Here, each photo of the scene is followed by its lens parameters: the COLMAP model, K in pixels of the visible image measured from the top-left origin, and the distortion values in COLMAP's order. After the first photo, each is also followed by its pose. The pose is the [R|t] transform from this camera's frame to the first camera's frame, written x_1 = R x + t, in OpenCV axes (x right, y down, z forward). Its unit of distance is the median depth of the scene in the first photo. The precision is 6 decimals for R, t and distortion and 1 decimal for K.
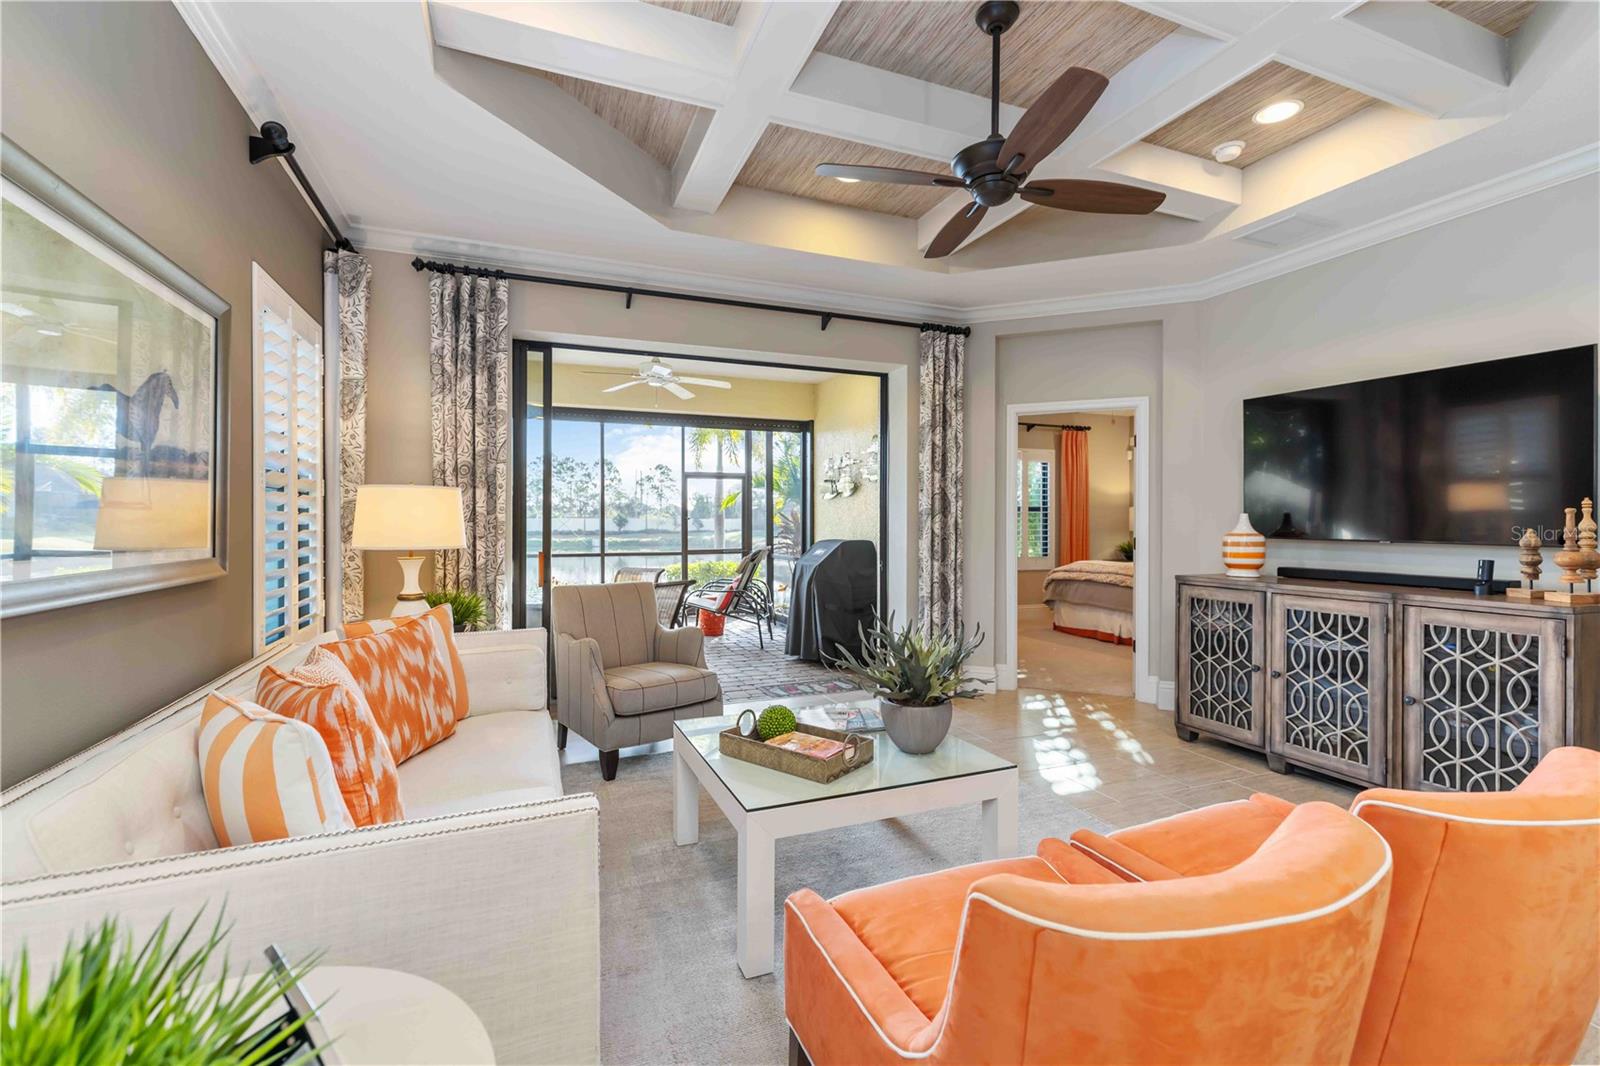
lens RADIAL K [[690.1, 0, 800.8], [0, 690.1, 525.4], [0, 0, 1]] dist [-0.000919, 0.000366]
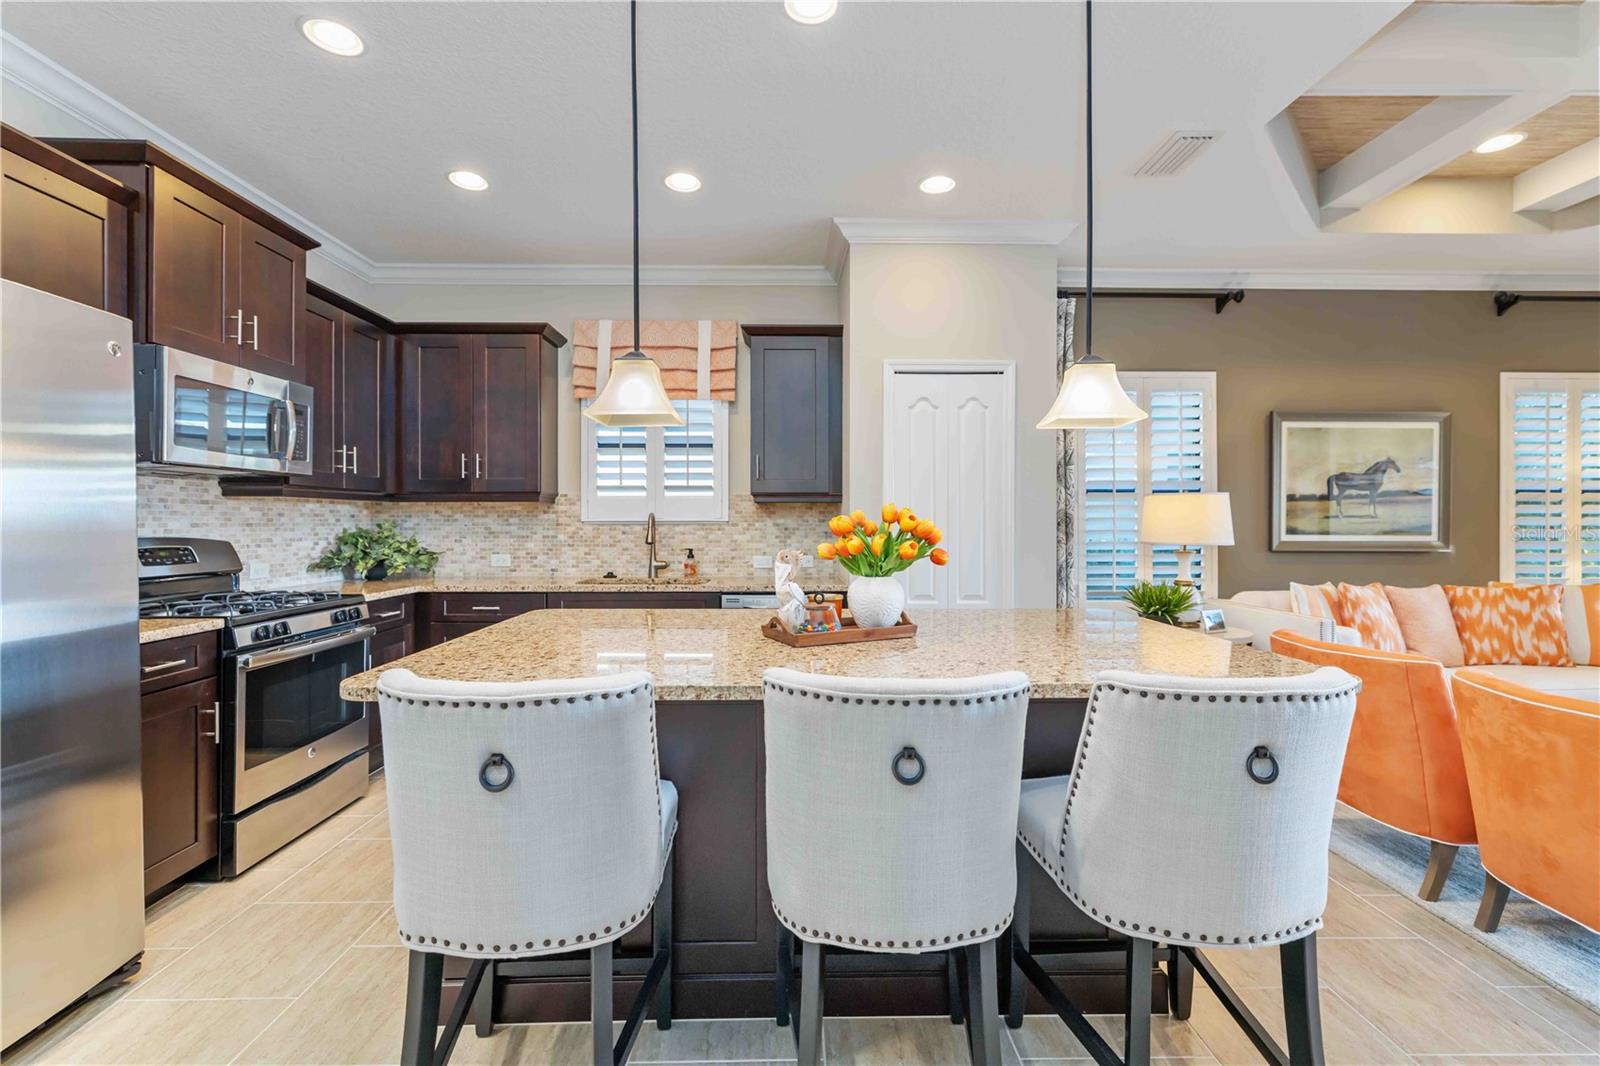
lens RADIAL K [[690.1, 0, 800.8], [0, 690.1, 525.4], [0, 0, 1]] dist [-0.000919, 0.000366]
pose [[-0.359949, 0.003230, -0.932966, 1.090103], [-0.008088, 0.999946, 0.006582, 0.002194], [0.932937, 0.009915, -0.359903, -0.006025]]
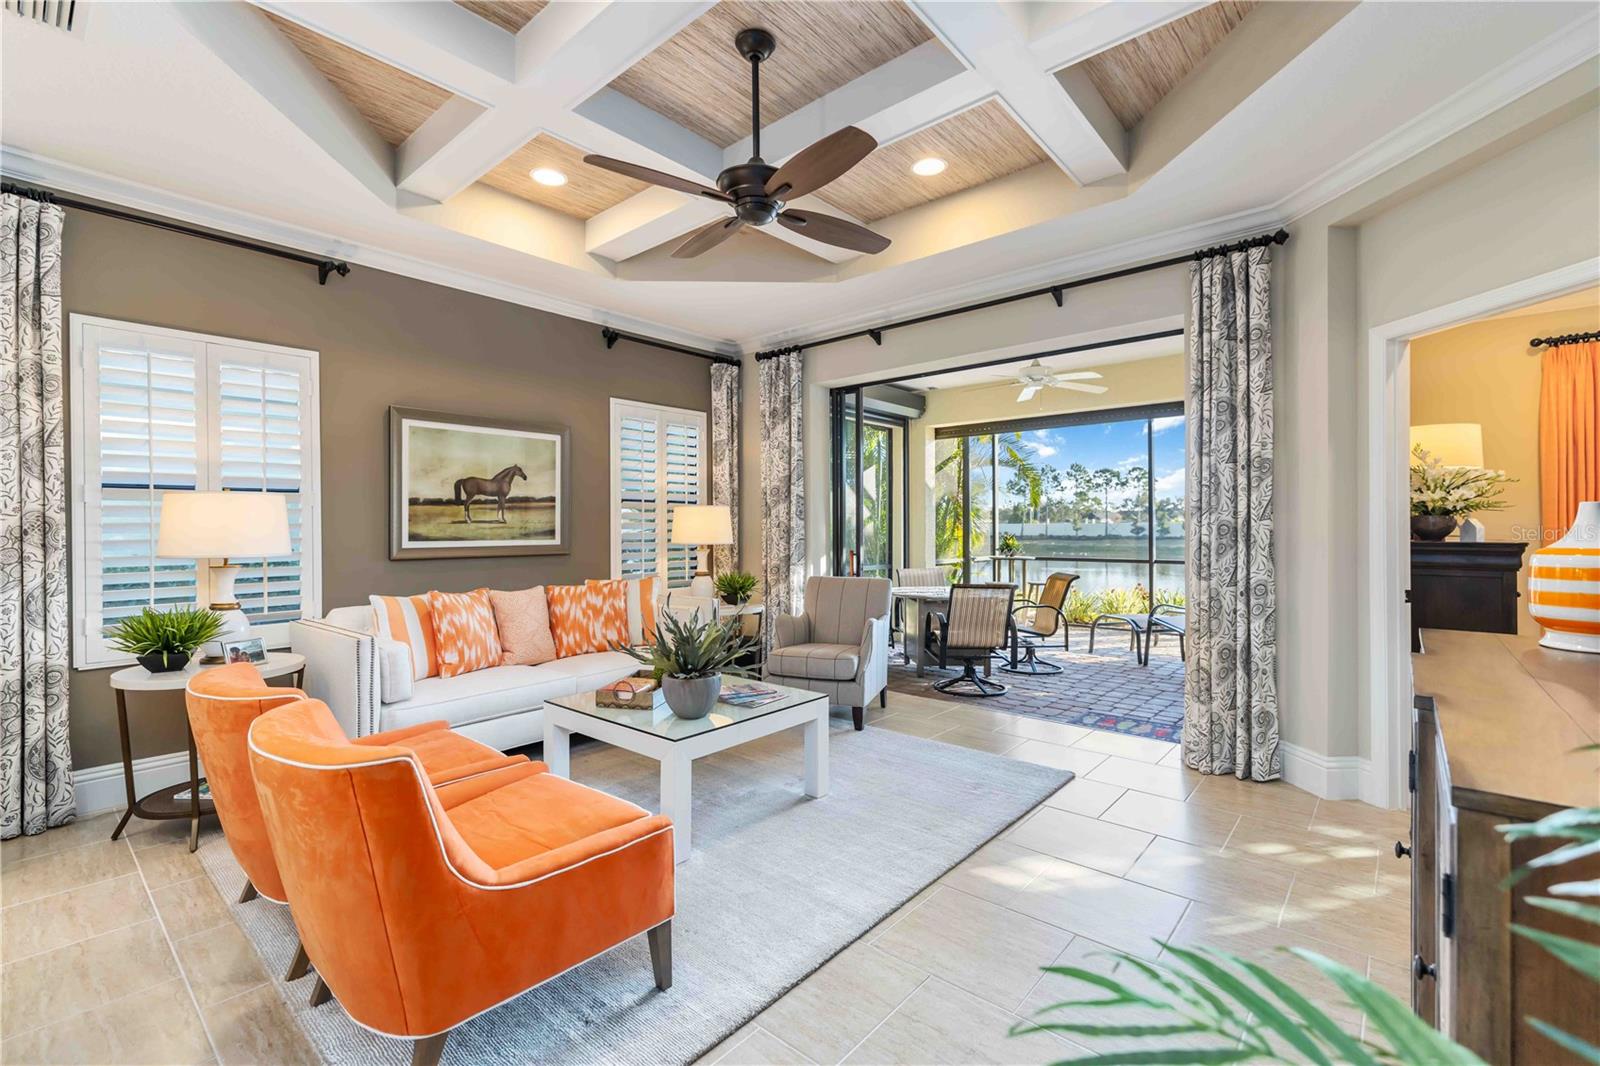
lens RADIAL K [[697.2, 0, 796.3], [0, 697.2, 525.8], [0, 0, 1]] dist [0.000889, 0.000165]
pose [[0.451243, -0.003519, -0.892394, 0.940809], [-0.002037, 0.999986, -0.004973, -0.001460], [0.892399, 0.004061, 0.451230, 0.432787]]
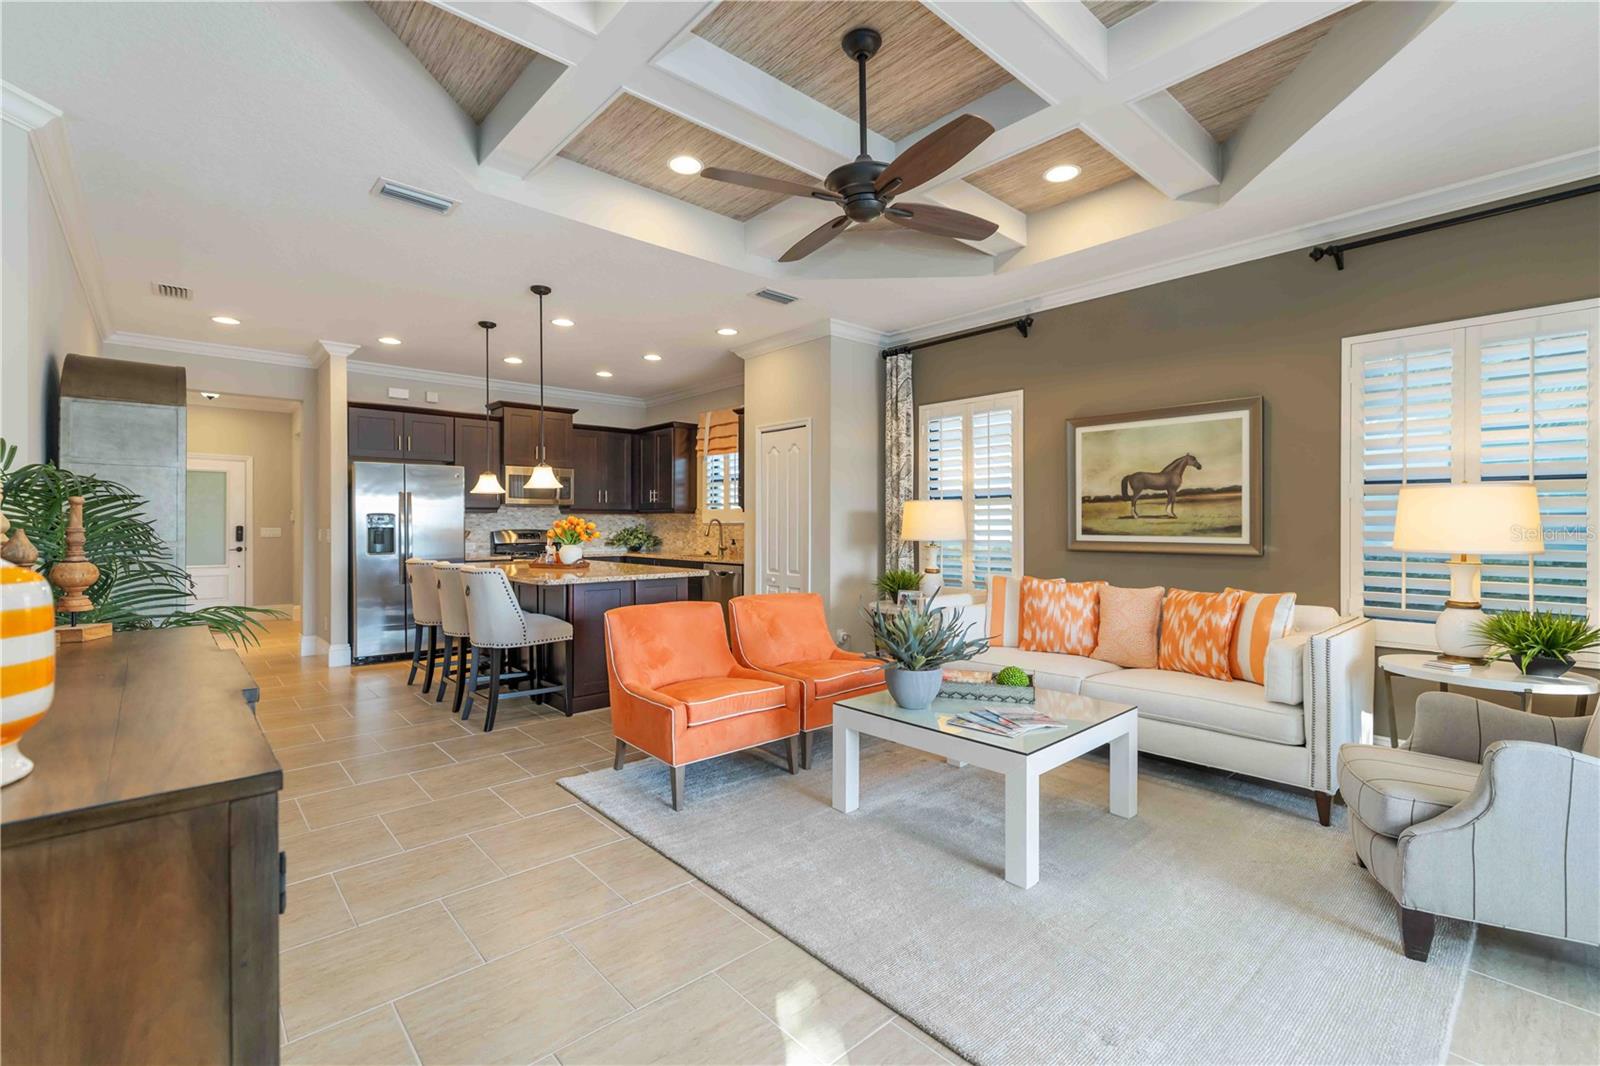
lens RADIAL K [[690.1, 0, 800.8], [0, 690.1, 525.4], [0, 0, 1]] dist [-0.000919, 0.000366]
pose [[-0.934219, 0.003287, -0.356684, 0.560066], [-0.000634, 0.999941, 0.010875, -0.011942], [0.356698, 0.010386, -0.934162, 1.458591]]
